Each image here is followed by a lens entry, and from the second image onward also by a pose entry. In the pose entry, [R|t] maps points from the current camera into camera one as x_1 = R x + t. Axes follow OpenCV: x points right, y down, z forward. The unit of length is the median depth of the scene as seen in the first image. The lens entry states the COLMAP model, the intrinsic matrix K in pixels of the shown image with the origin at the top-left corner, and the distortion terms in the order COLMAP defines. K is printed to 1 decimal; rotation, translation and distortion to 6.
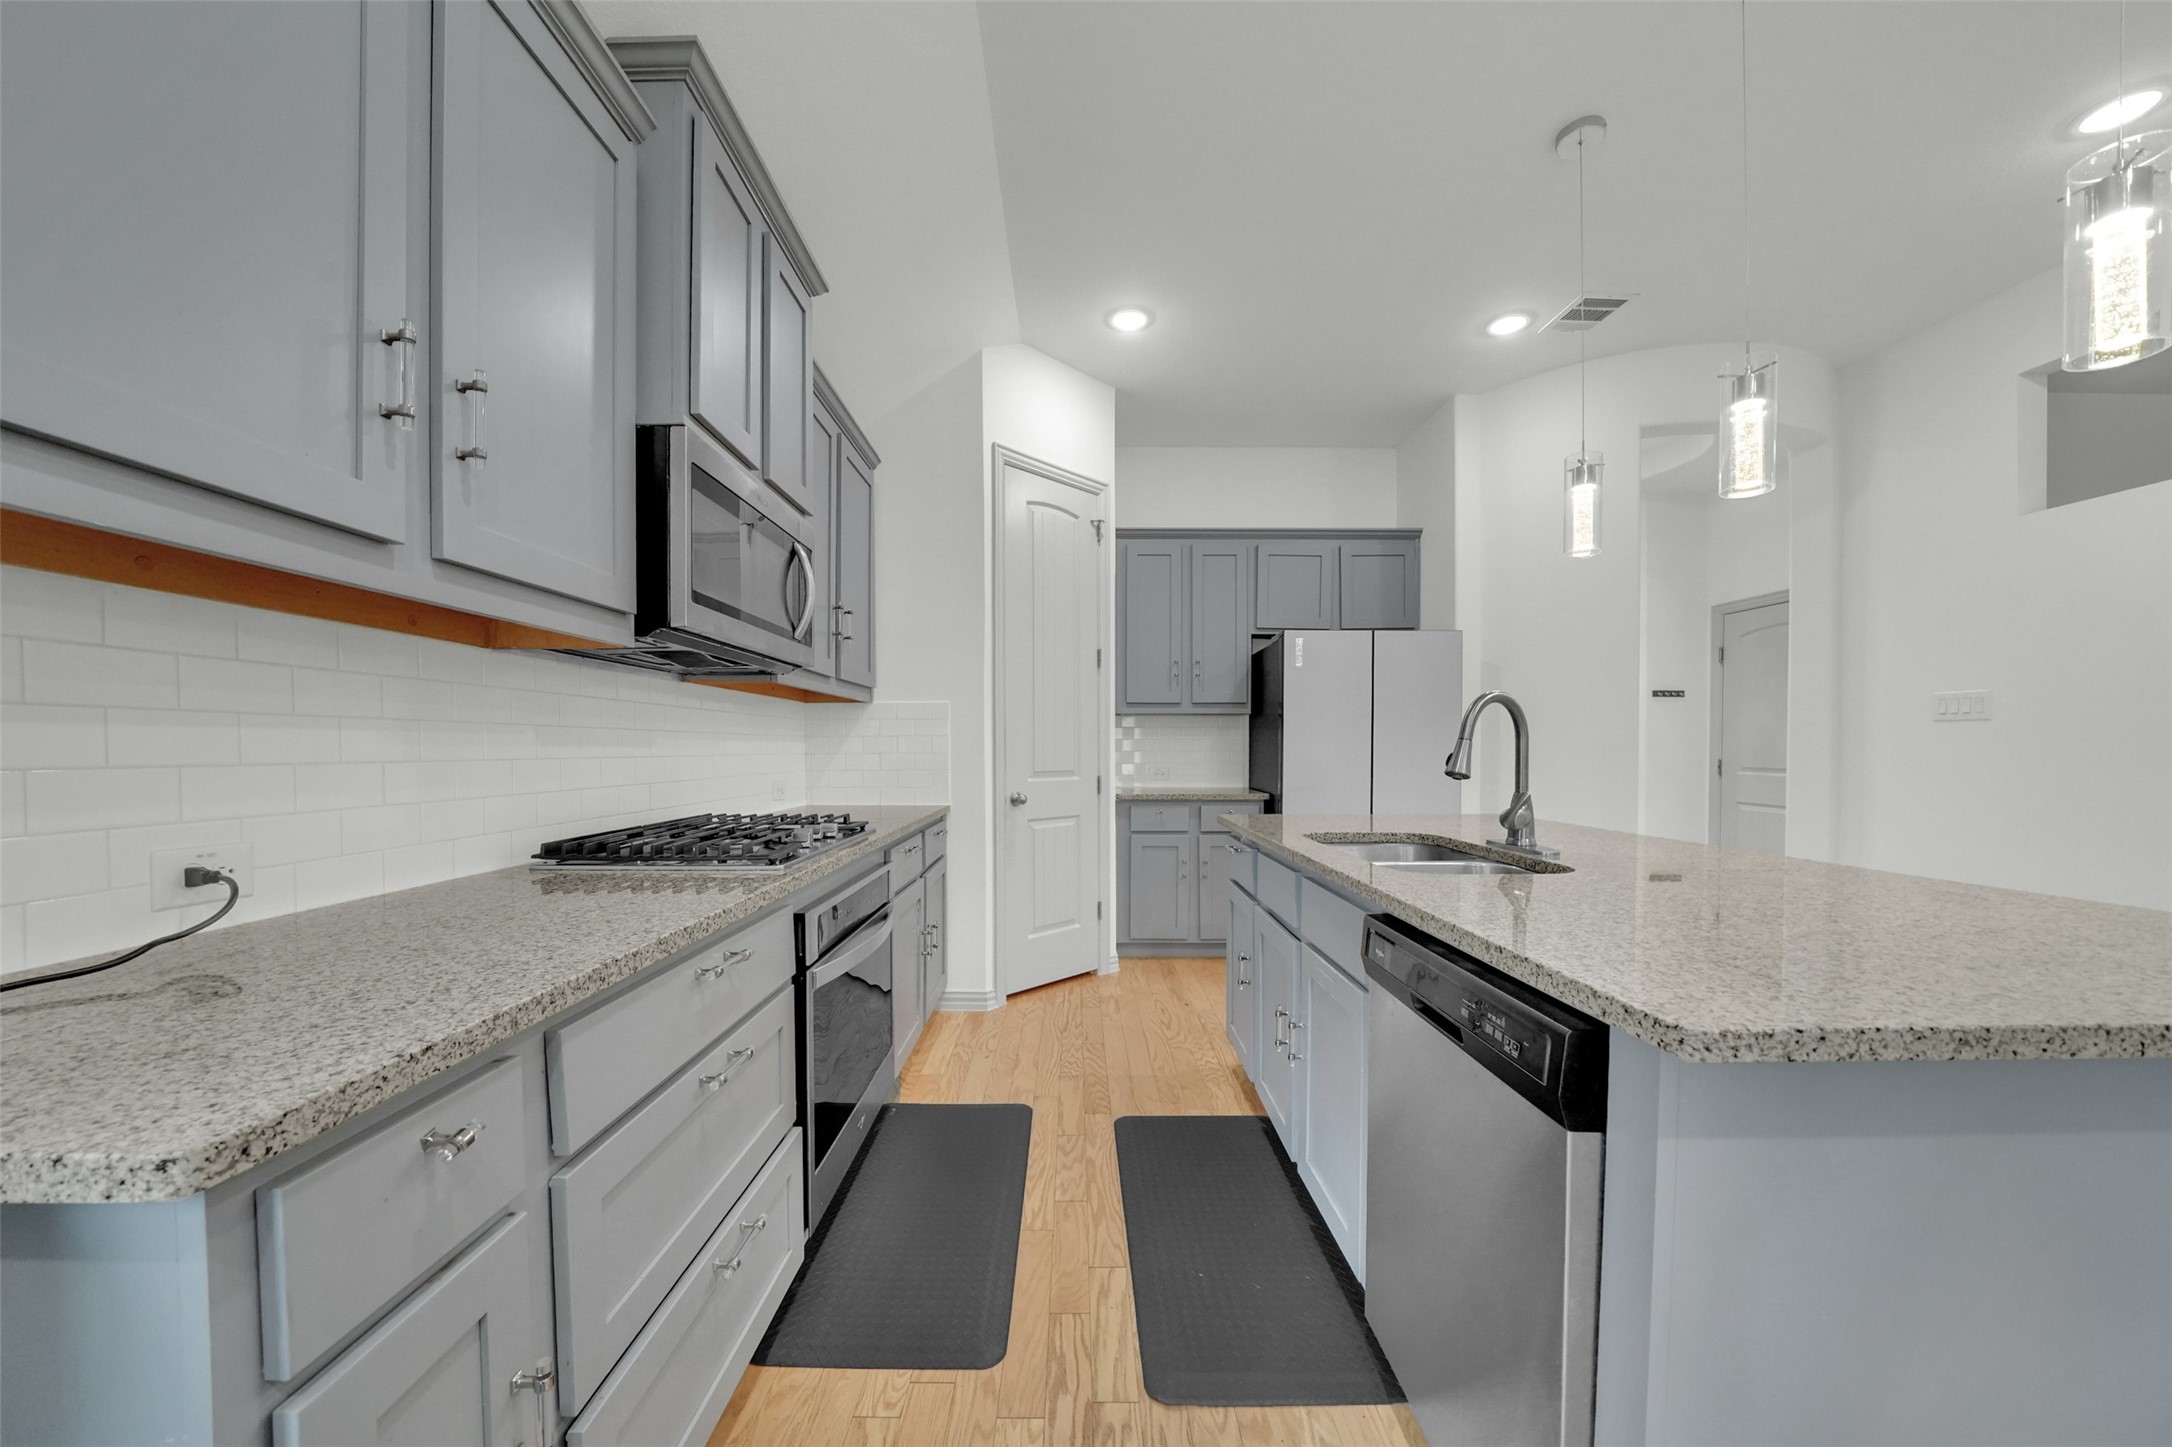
lens RADIAL K [[766.1, 0, 1077.1], [0, 766.1, 757.6], [0, 0, 1]] dist [-0.000214, 0.000035]
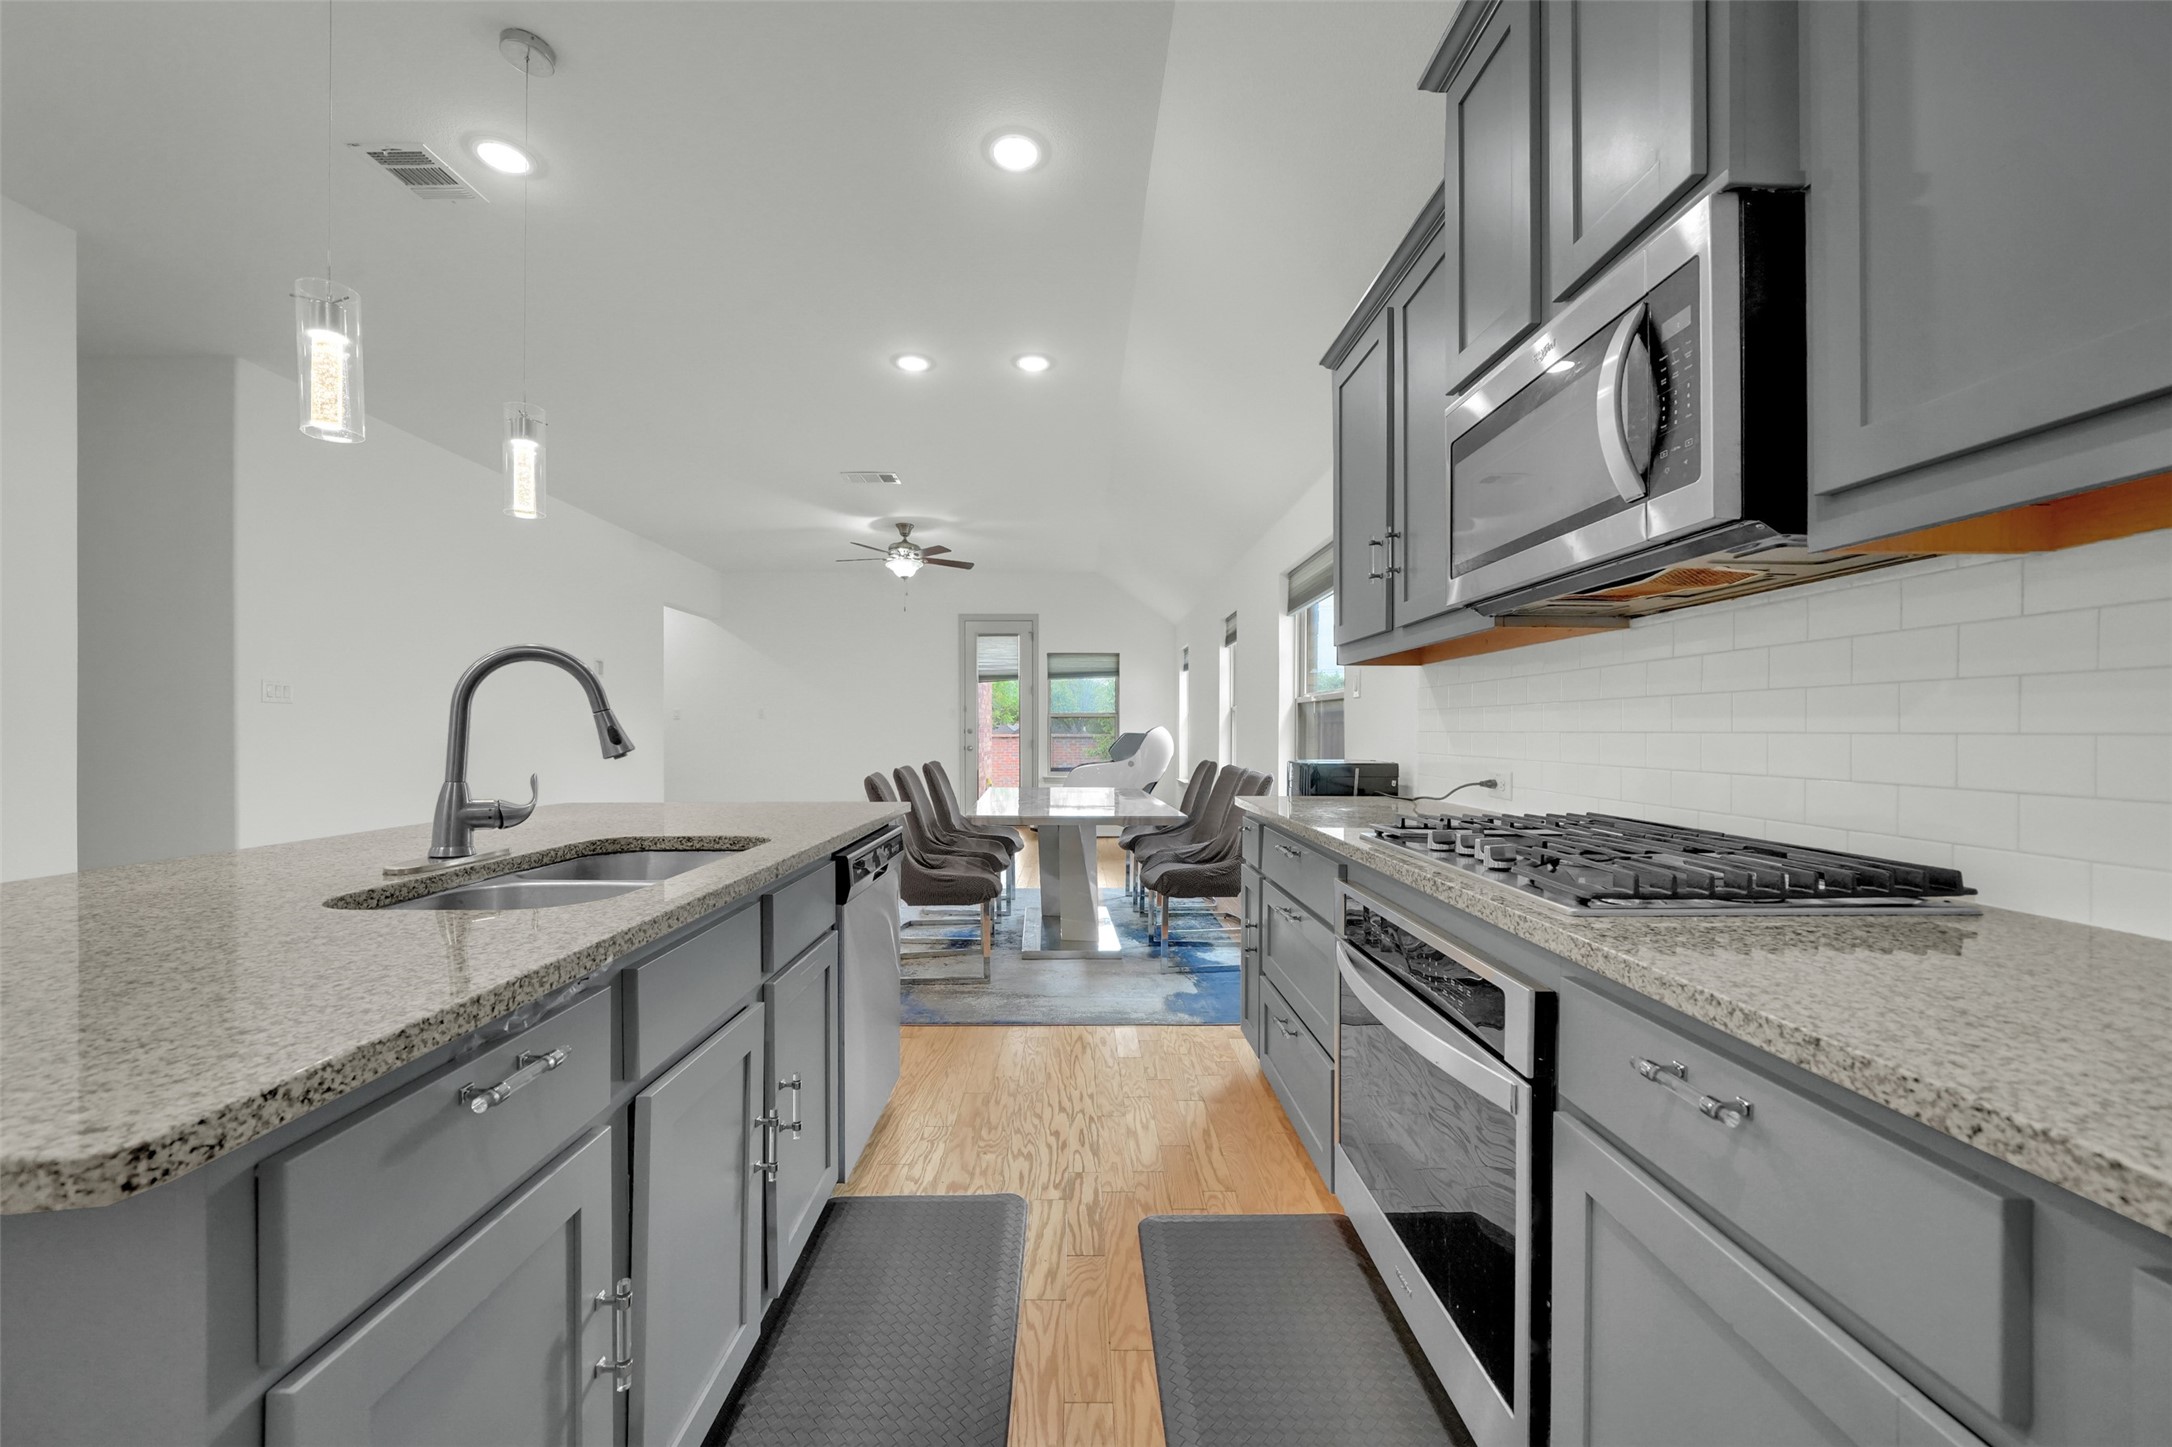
lens RADIAL K [[817.1, 0, 1072.4], [0, 817.1, 727.2], [0, 0, 1]] dist [-0.009061, 0.000100]
pose [[-0.999987, 0.001685, 0.004792, 0.001508], [0.001743, 0.999924, 0.012193, -0.012139], [-0.004771, 0.012201, -0.999914, 1.436326]]
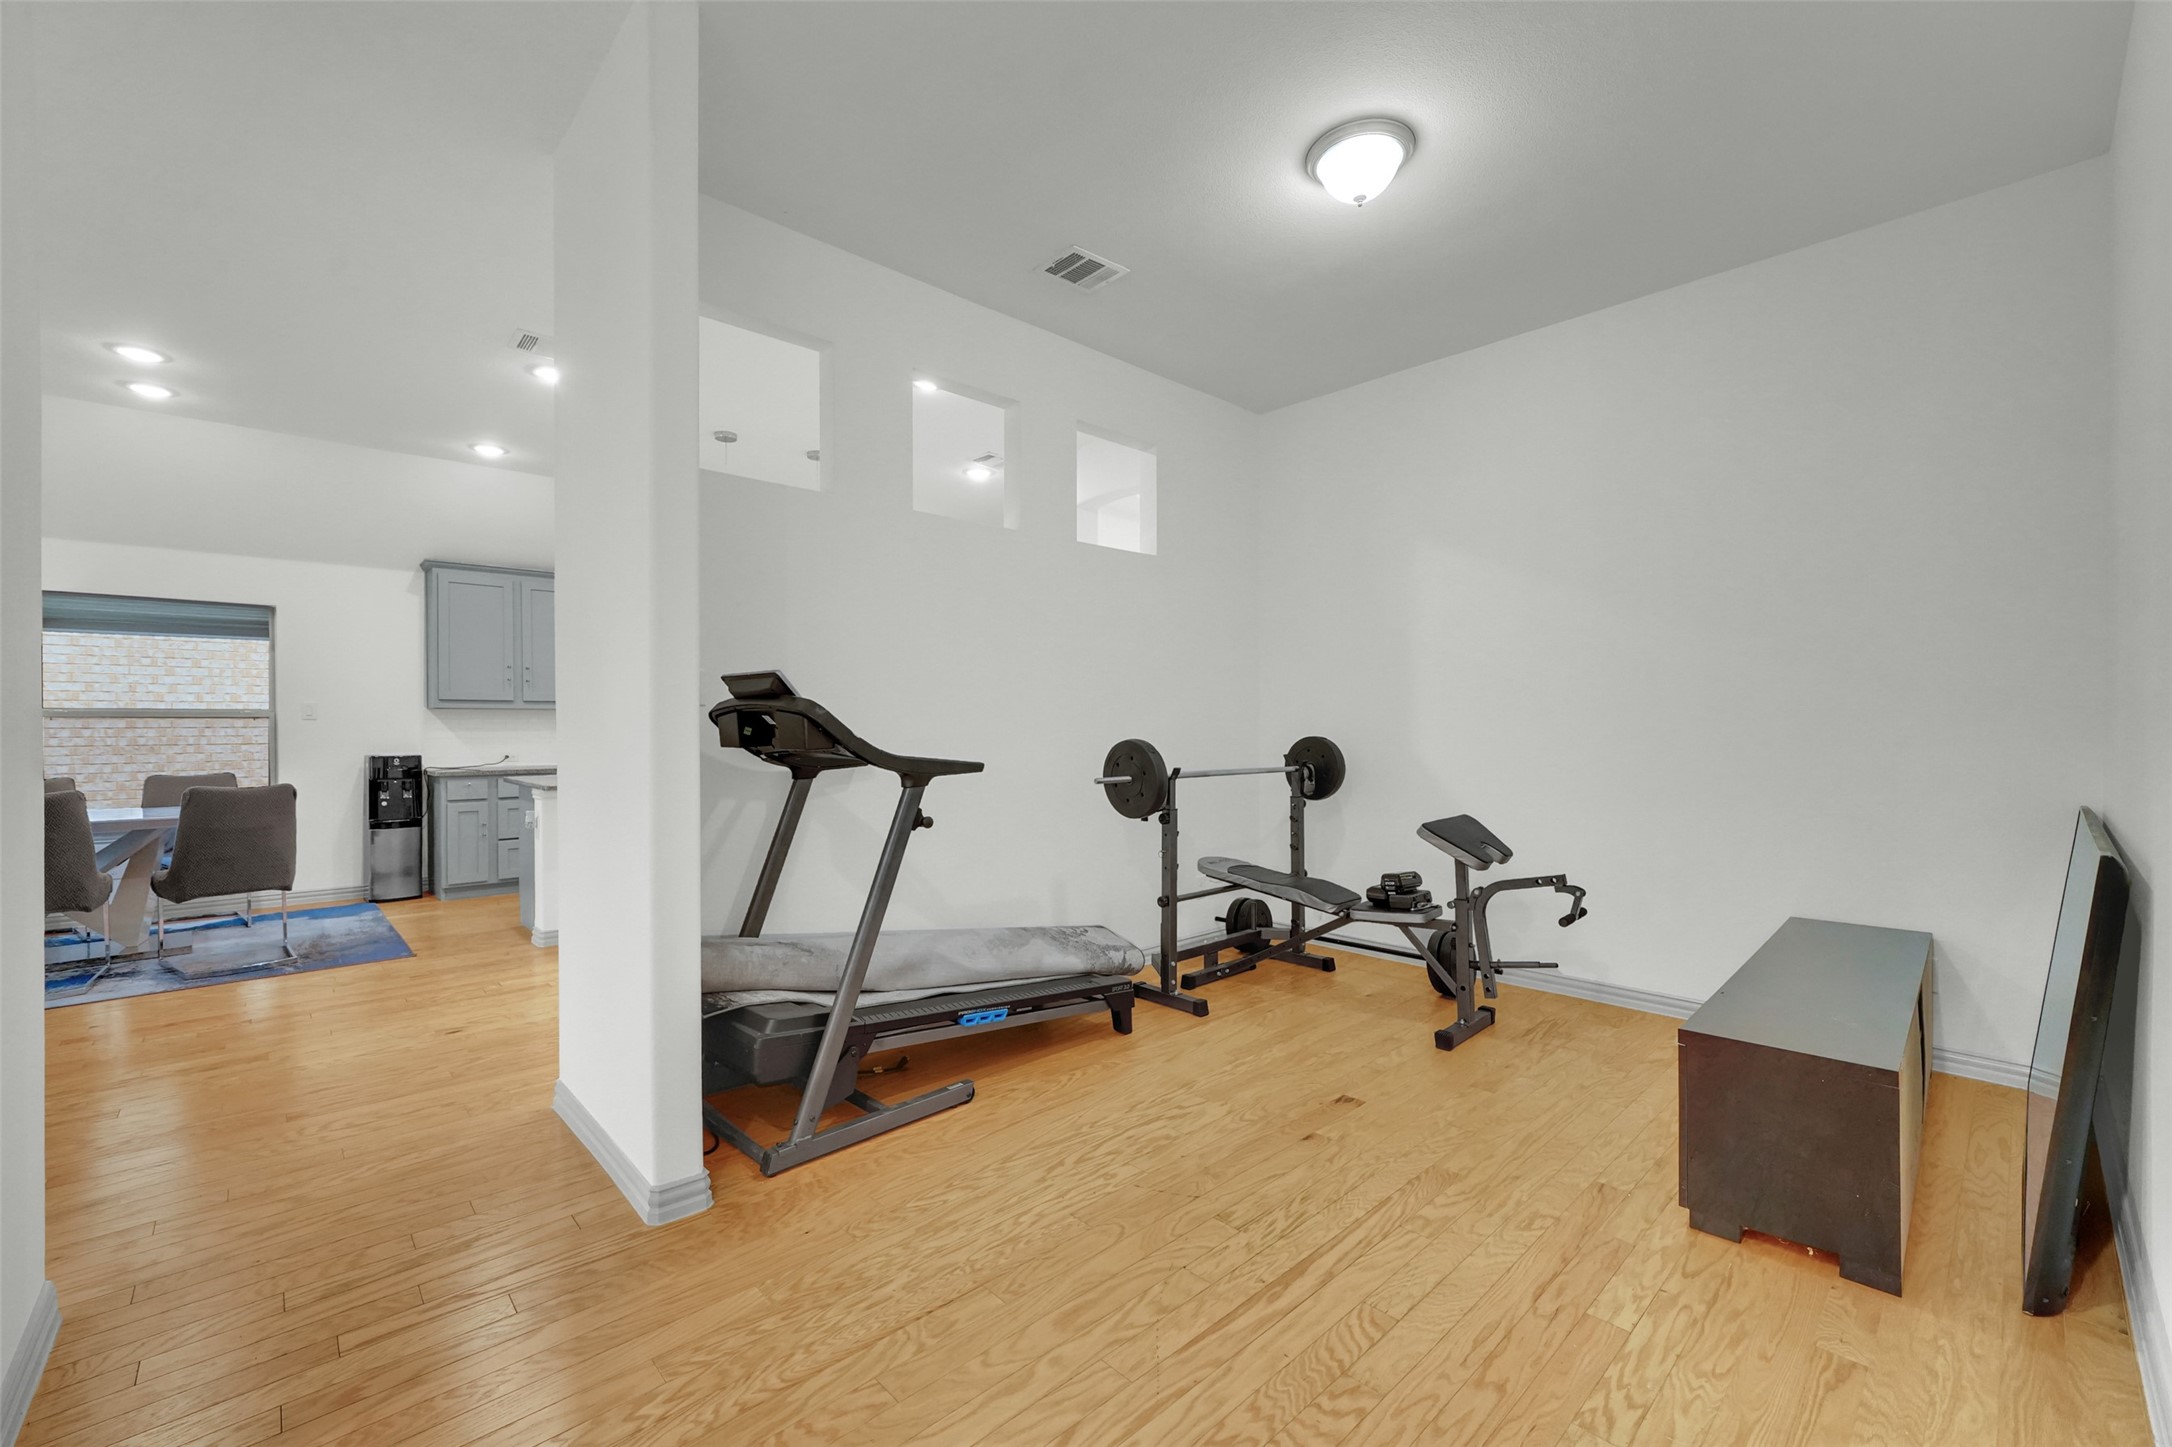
lens RADIAL K [[878.8, 0, 1065.5], [0, 878.8, 727.3], [0, 0, 1]] dist [-0.000447, 0.000366]
pose [[0.674241, -0.000522, -0.738512, 2.996792], [-0.006546, 0.999956, -0.006683, -0.021835], [0.738483, 0.009340, 0.674208, -0.178327]]
